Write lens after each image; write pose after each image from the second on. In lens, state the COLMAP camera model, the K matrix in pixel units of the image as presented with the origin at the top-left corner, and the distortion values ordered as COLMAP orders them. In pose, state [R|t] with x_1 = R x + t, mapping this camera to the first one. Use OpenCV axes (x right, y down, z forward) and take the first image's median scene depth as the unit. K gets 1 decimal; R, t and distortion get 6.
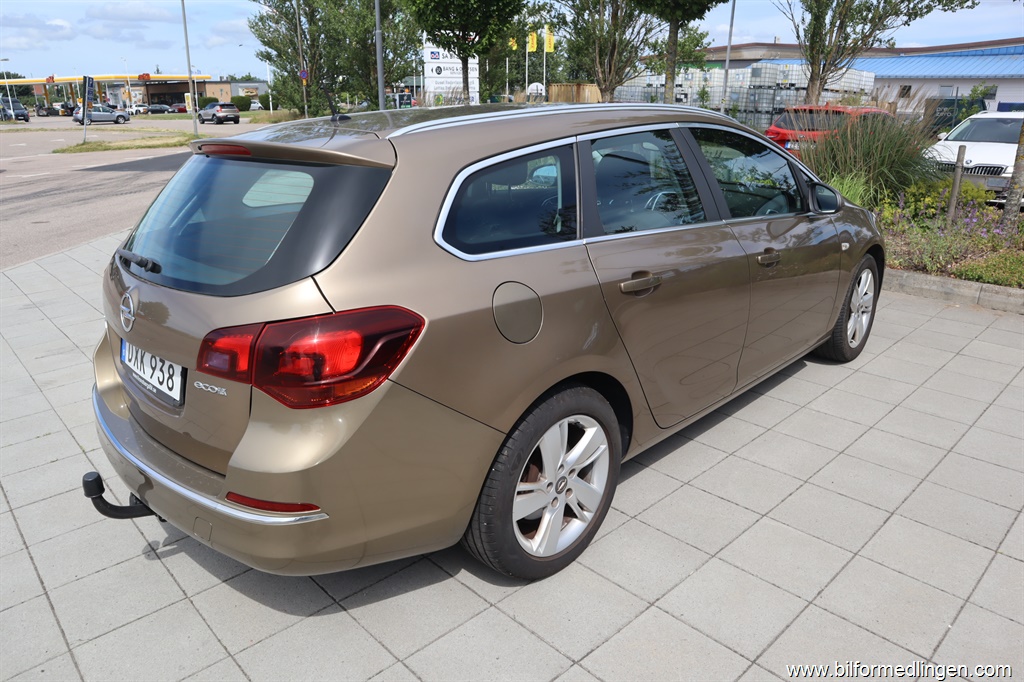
lens RADIAL K [[708.3, 0, 512.0], [0, 708.3, 341.0], [0, 0, 1]] dist [-0.123798, 0.074863]
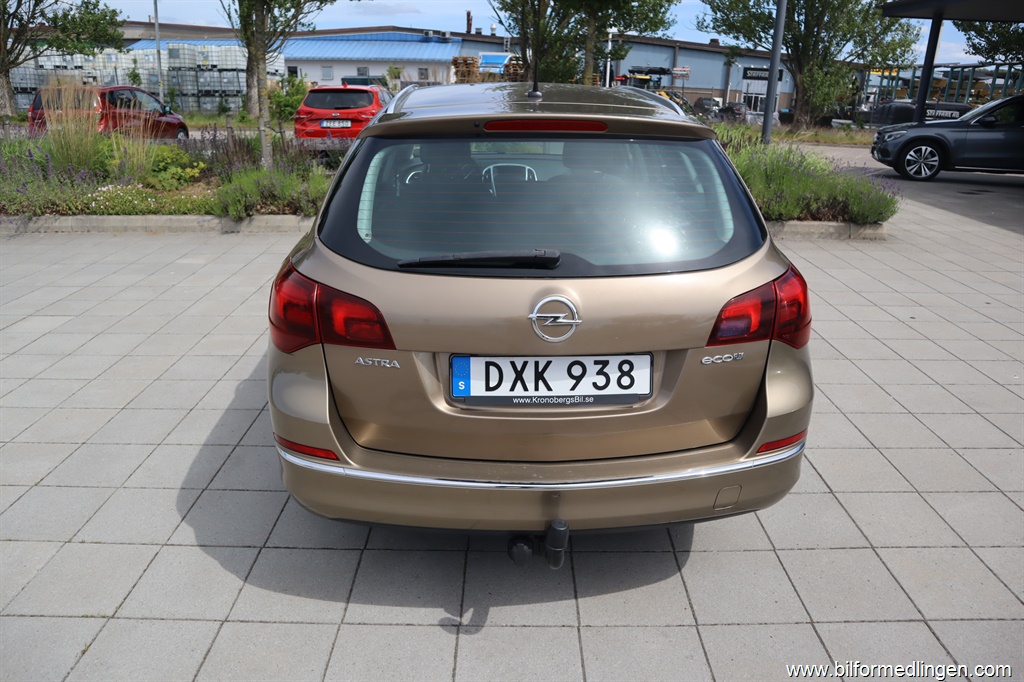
lens RADIAL K [[708.3, 0, 512.0], [0, 708.3, 341.0], [0, 0, 1]] dist [-0.123798, 0.074863]
pose [[0.678778, -0.234366, 0.695940, -0.079213], [0.217525, 0.969342, 0.114277, -0.008223], [-0.701387, 0.073816, 0.708949, 0.028151]]
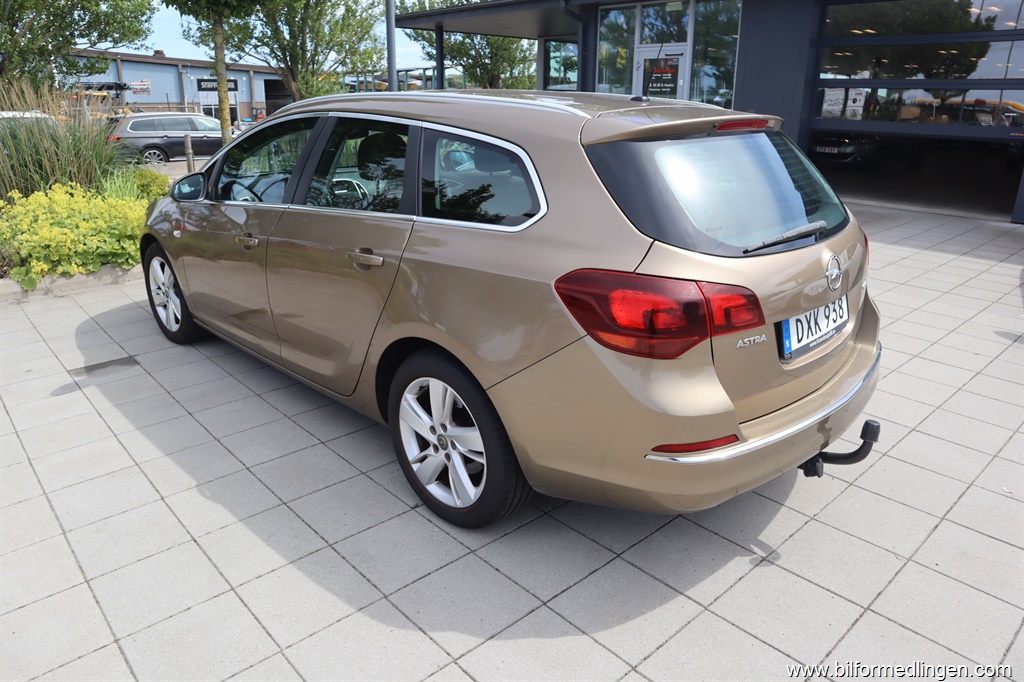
lens RADIAL K [[708.3, 0, 512.0], [0, 708.3, 341.0], [0, 0, 1]] dist [-0.123798, 0.074863]
pose [[0.008373, -0.317314, 0.948284, -0.107651], [0.322834, 0.898394, 0.297769, -0.028583], [-0.946418, 0.303645, 0.109962, 0.091876]]
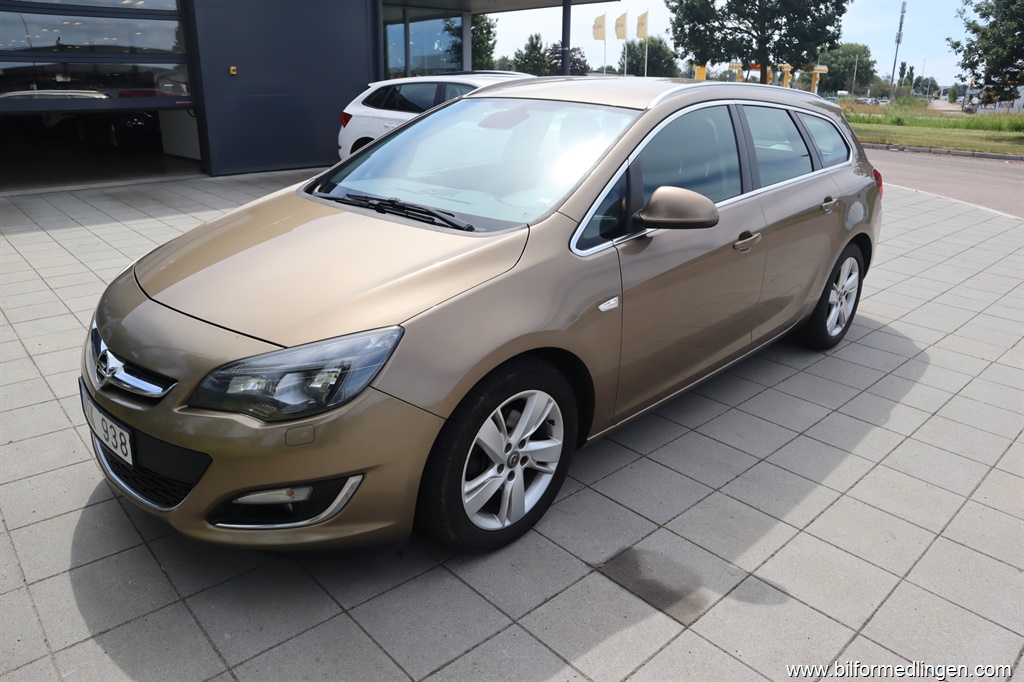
lens RADIAL K [[708.3, 0, 512.0], [0, 708.3, 341.0], [0, 0, 1]] dist [-0.123798, 0.074863]
pose [[-0.999963, -0.005109, 0.006987, 0.026813], [0.000529, 0.769622, 0.638500, -0.074763], [-0.008640, 0.638480, -0.769590, 0.219388]]
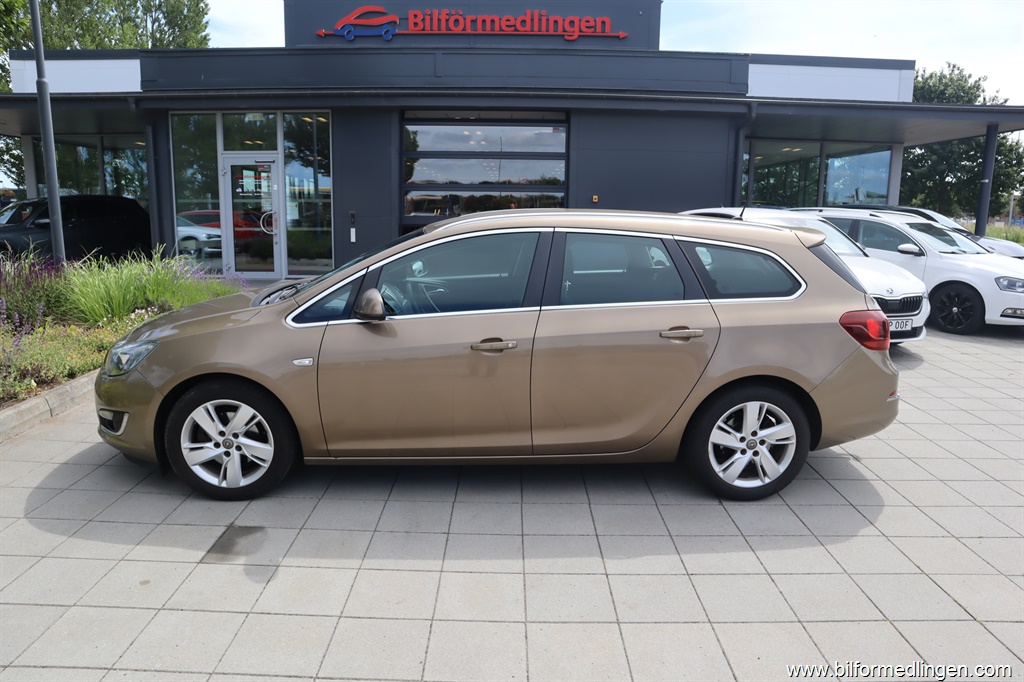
lens RADIAL K [[708.3, 0, 512.0], [0, 708.3, 341.0], [0, 0, 1]] dist [-0.123798, 0.074863]
pose [[-0.731796, -0.131045, 0.668807, -0.082595], [0.218723, 0.884271, 0.412585, -0.070649], [-0.645473, 0.448211, -0.618443, 0.203862]]
